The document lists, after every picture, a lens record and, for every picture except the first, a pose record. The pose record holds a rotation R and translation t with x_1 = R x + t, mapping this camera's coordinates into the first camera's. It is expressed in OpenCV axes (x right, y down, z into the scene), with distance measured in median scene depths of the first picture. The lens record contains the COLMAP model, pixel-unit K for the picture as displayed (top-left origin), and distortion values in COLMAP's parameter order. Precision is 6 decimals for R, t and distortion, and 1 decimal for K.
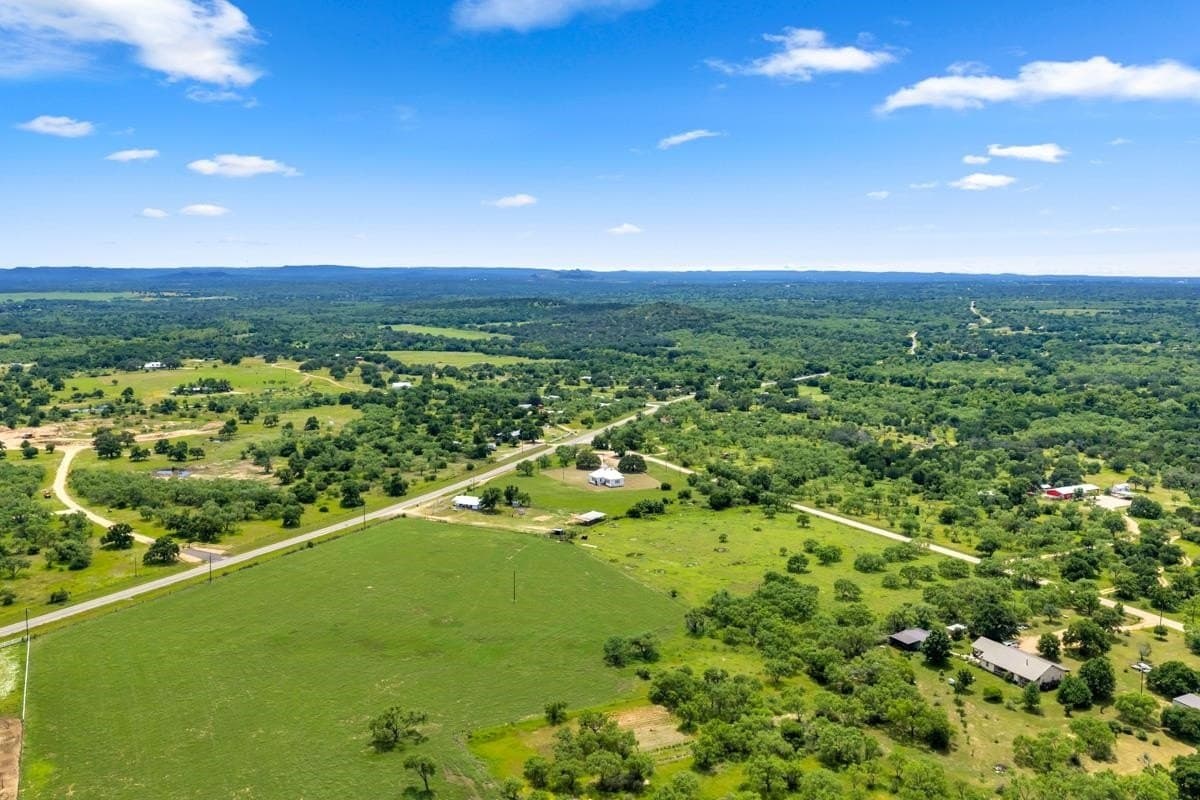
lens RADIAL K [[992.7, 0, 598.2], [0, 992.7, 393.9], [0, 0, 1]] dist [0.026316, -0.052079]
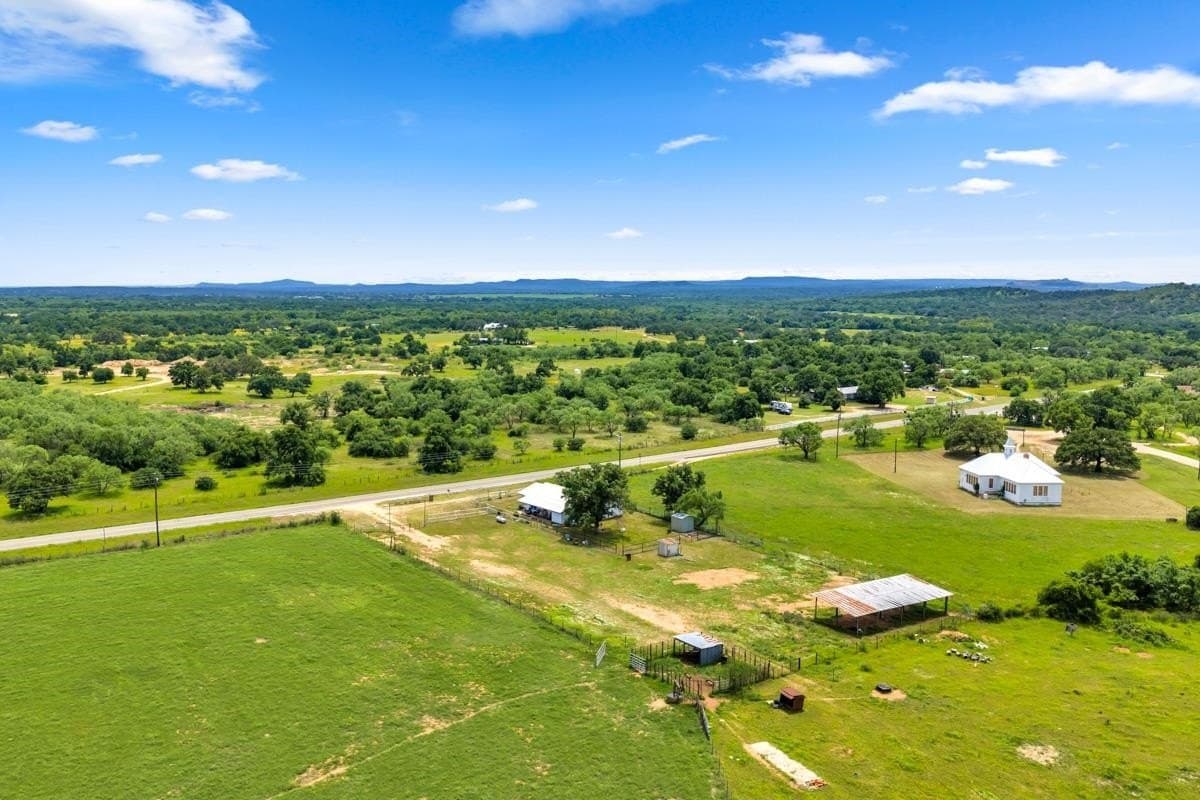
lens RADIAL K [[992.7, 0, 598.2], [0, 992.7, 393.9], [0, 0, 1]] dist [0.026316, -0.052079]
pose [[0.896971, 0.045432, -0.439749, 0.032217], [-0.052054, 0.998640, -0.003004, 0.063600], [0.439014, 0.025585, 0.898116, 0.619660]]
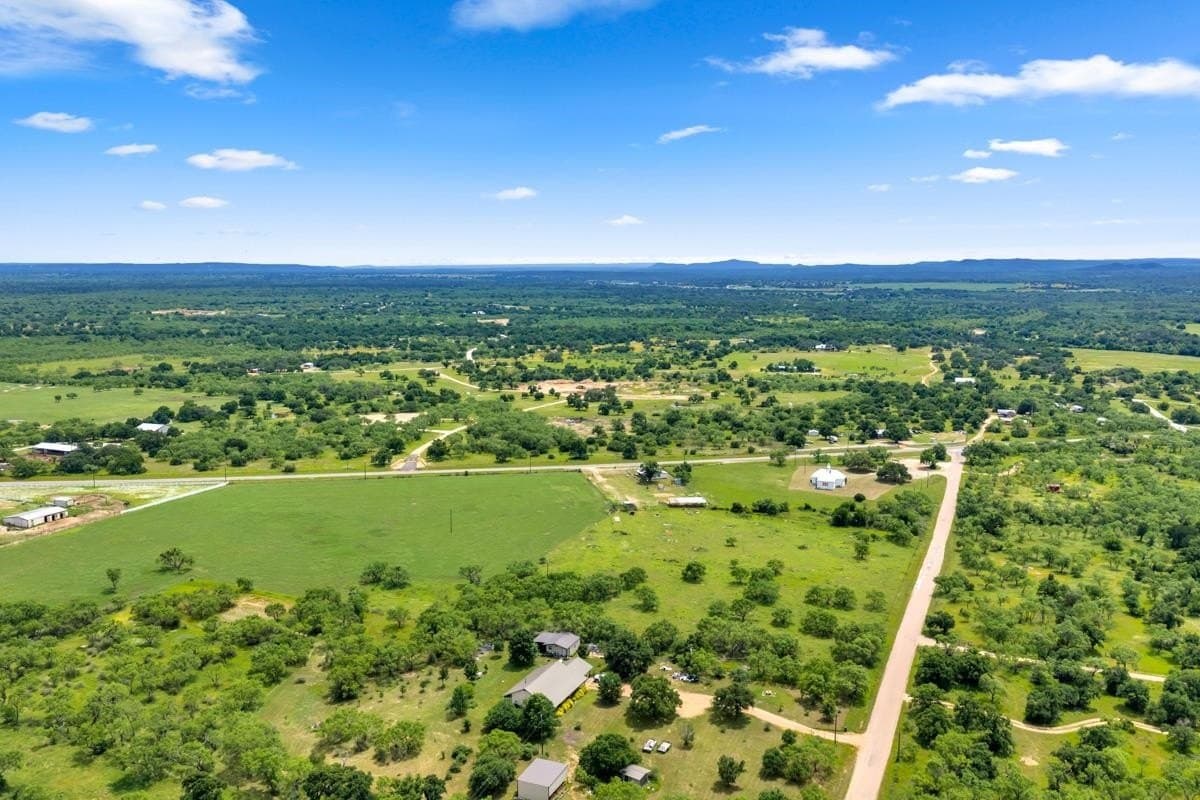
lens RADIAL K [[992.7, 0, 598.2], [0, 992.7, 393.9], [0, 0, 1]] dist [0.026316, -0.052079]
pose [[0.624593, 0.098049, -0.774771, 0.605078], [-0.091481, 0.994443, 0.052101, -0.025530], [0.775574, 0.038335, 0.630091, 0.239530]]
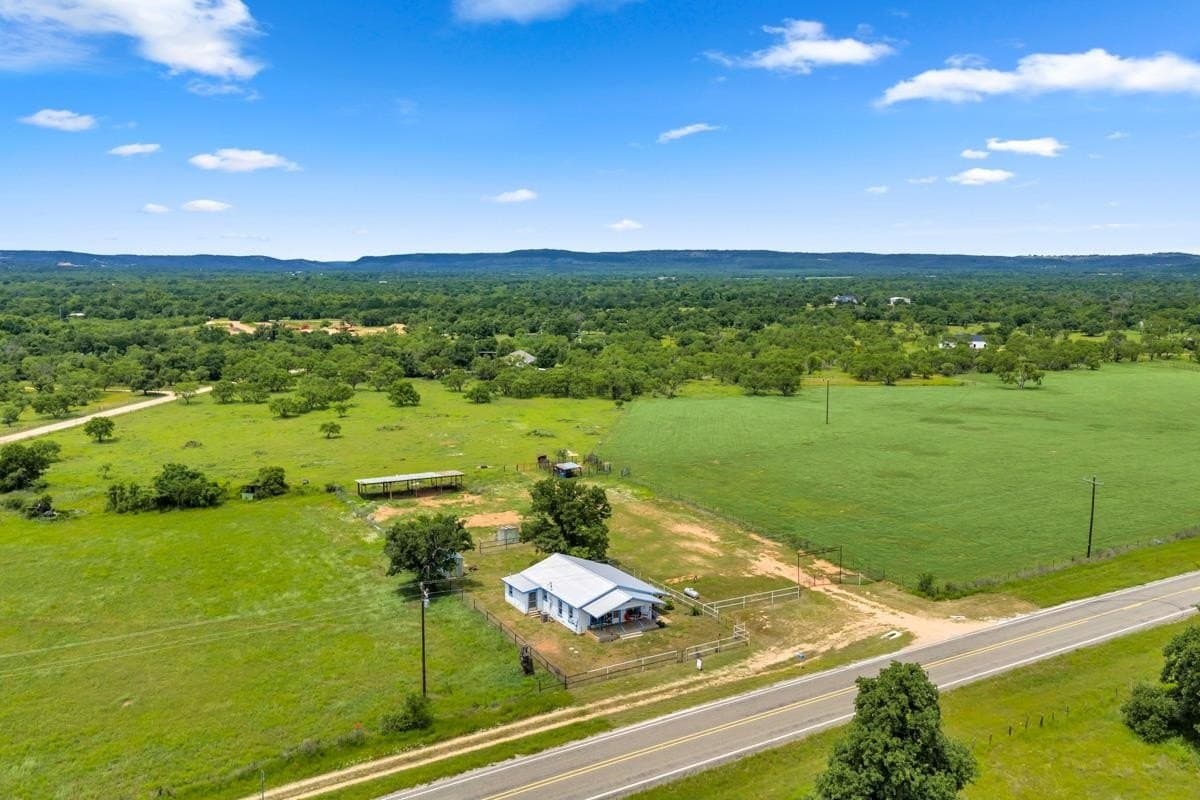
lens RADIAL K [[992.7, 0, 598.2], [0, 992.7, 393.9], [0, 0, 1]] dist [0.026316, -0.052079]
pose [[-0.810066, -0.083506, 0.580362, -0.228777], [0.059842, 0.972863, 0.223509, 0.014146], [-0.583277, 0.215787, -0.783086, 1.047582]]
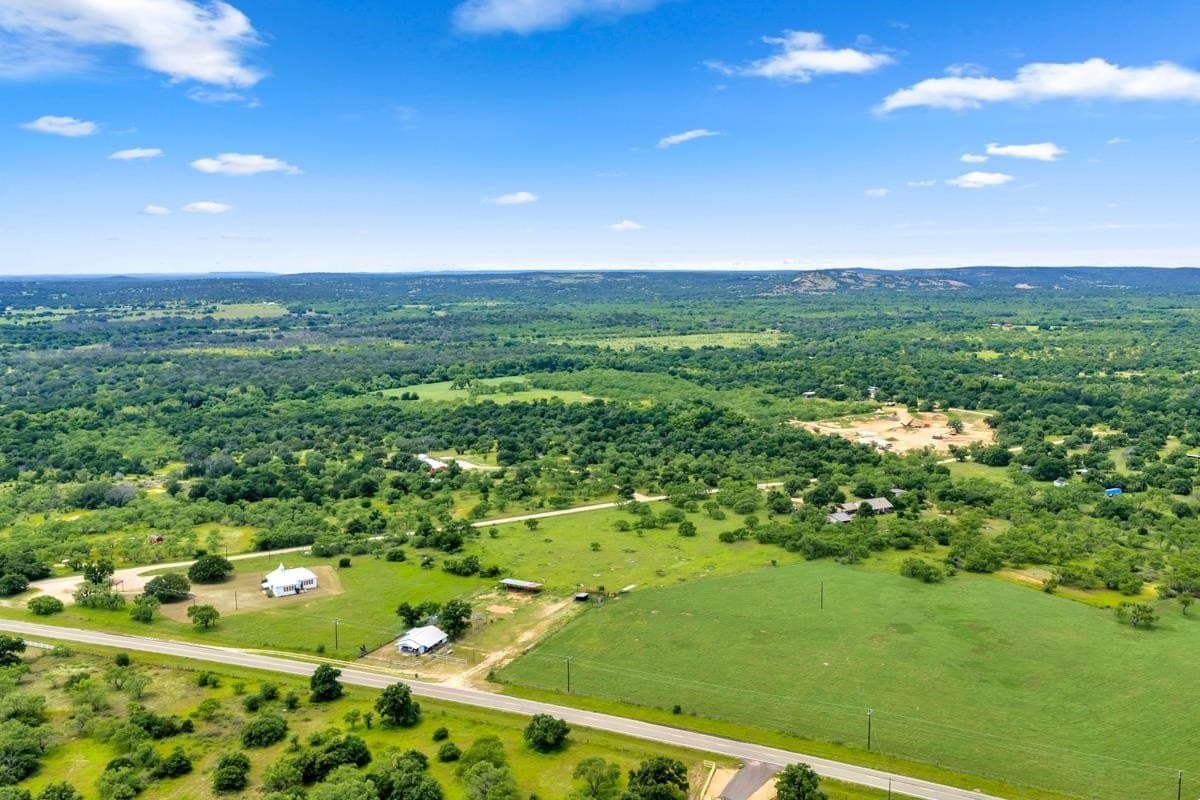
lens RADIAL K [[992.7, 0, 598.2], [0, 992.7, 393.9], [0, 0, 1]] dist [0.026316, -0.052079]
pose [[-0.014156, -0.127251, 0.991770, -0.701755], [0.124100, 0.983976, 0.128023, -0.115275], [-0.992169, 0.124891, 0.001863, 0.772533]]
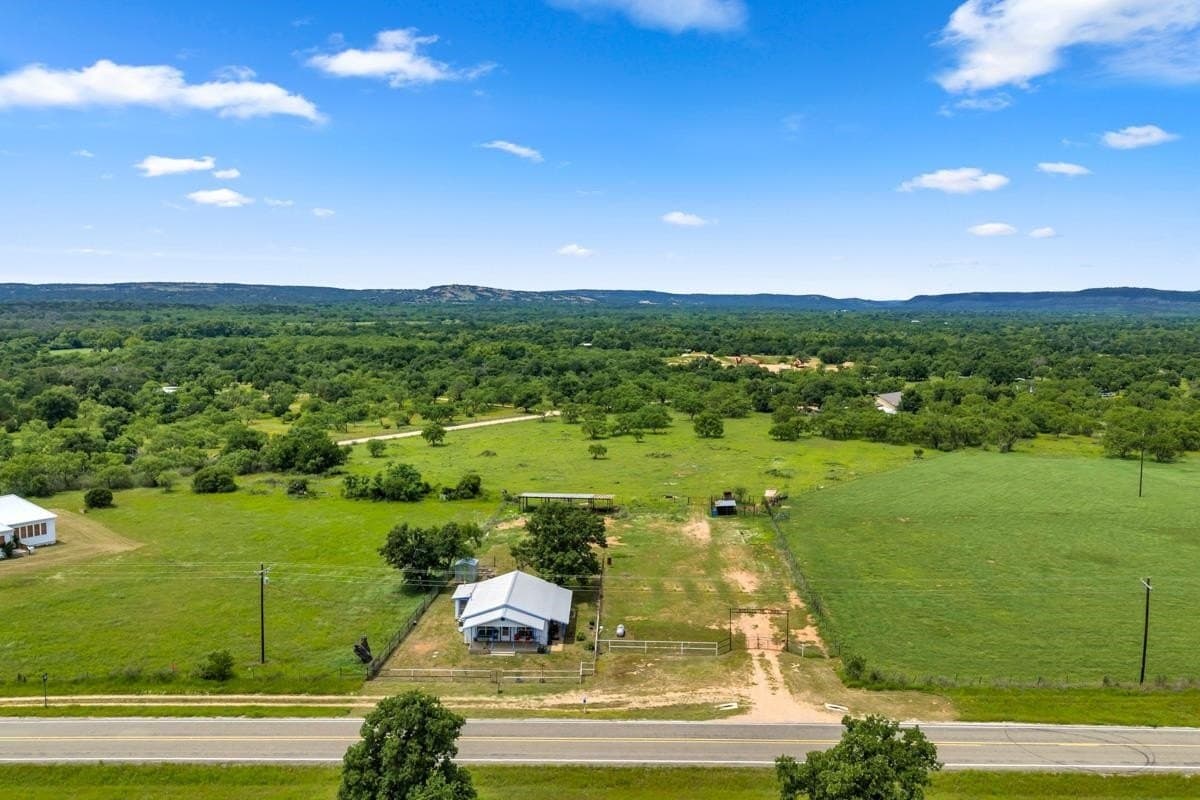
lens RADIAL K [[992.7, 0, 598.2], [0, 992.7, 393.9], [0, 0, 1]] dist [0.026316, -0.052079]
pose [[-0.387646, -0.095647, 0.916833, -0.309026], [0.094627, 0.985219, 0.142791, 0.024734], [-0.916938, 0.142110, -0.372866, 0.955482]]
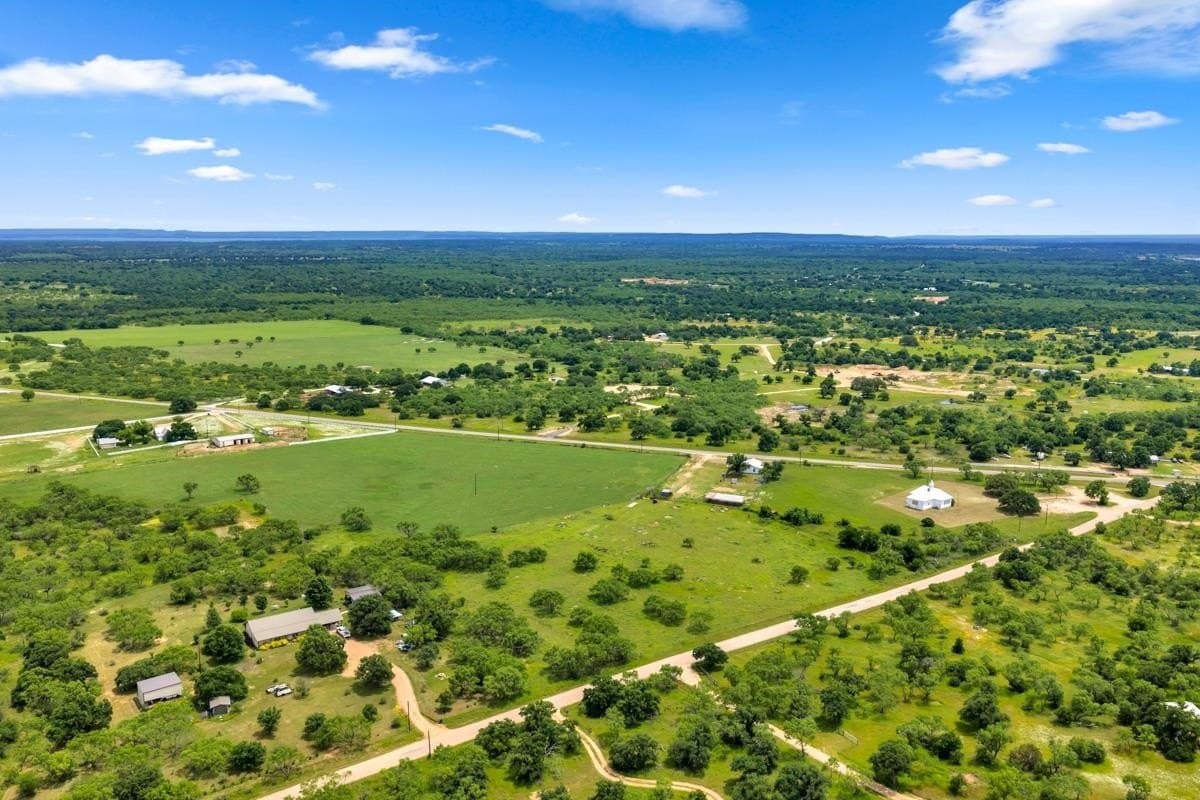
lens RADIAL K [[992.7, 0, 598.2], [0, 992.7, 393.9], [0, 0, 1]] dist [0.026316, -0.052079]
pose [[0.134753, 0.156096, -0.978507, 0.779386], [-0.121687, 0.982646, 0.139998, -0.084229], [0.983379, 0.100206, 0.151409, 0.607701]]
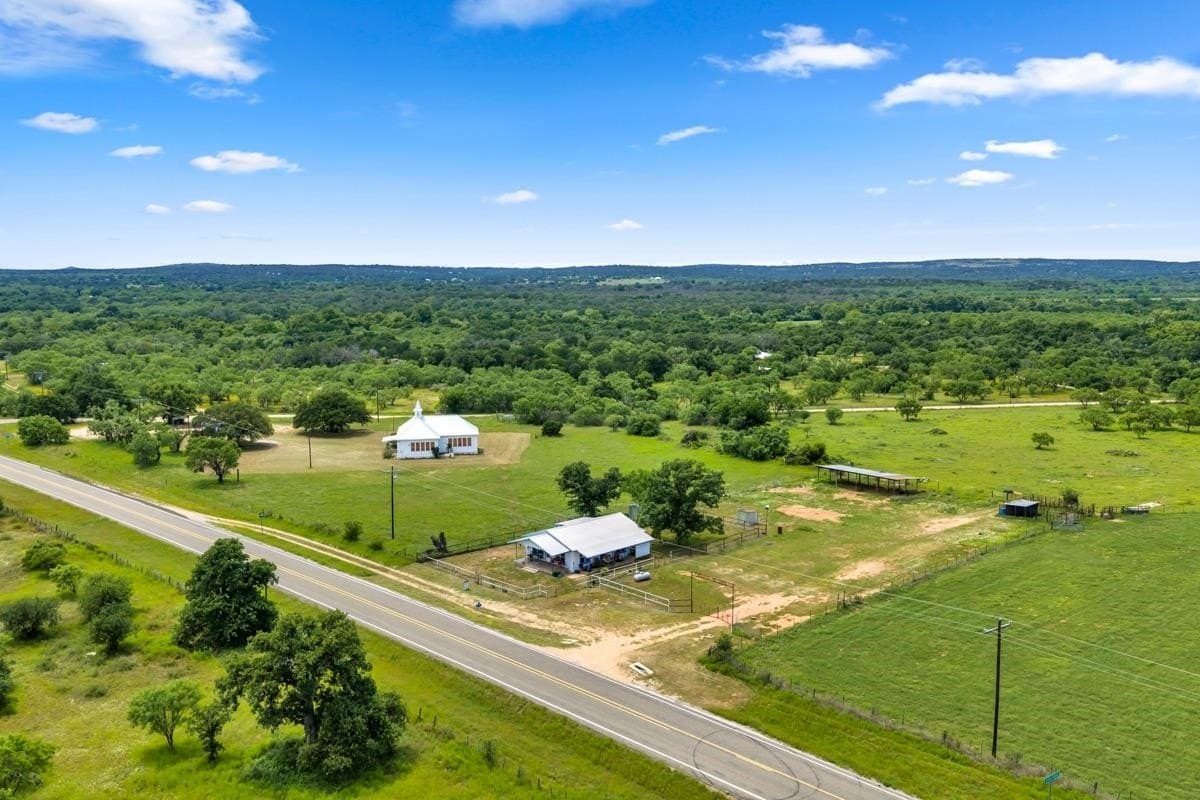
lens RADIAL K [[992.7, 0, 598.2], [0, 992.7, 393.9], [0, 0, 1]] dist [0.026316, -0.052079]
pose [[0.368119, -0.118242, 0.922230, -0.328910], [0.112550, 0.990254, 0.082038, 0.043463], [-0.922941, 0.073597, 0.377839, 0.804230]]
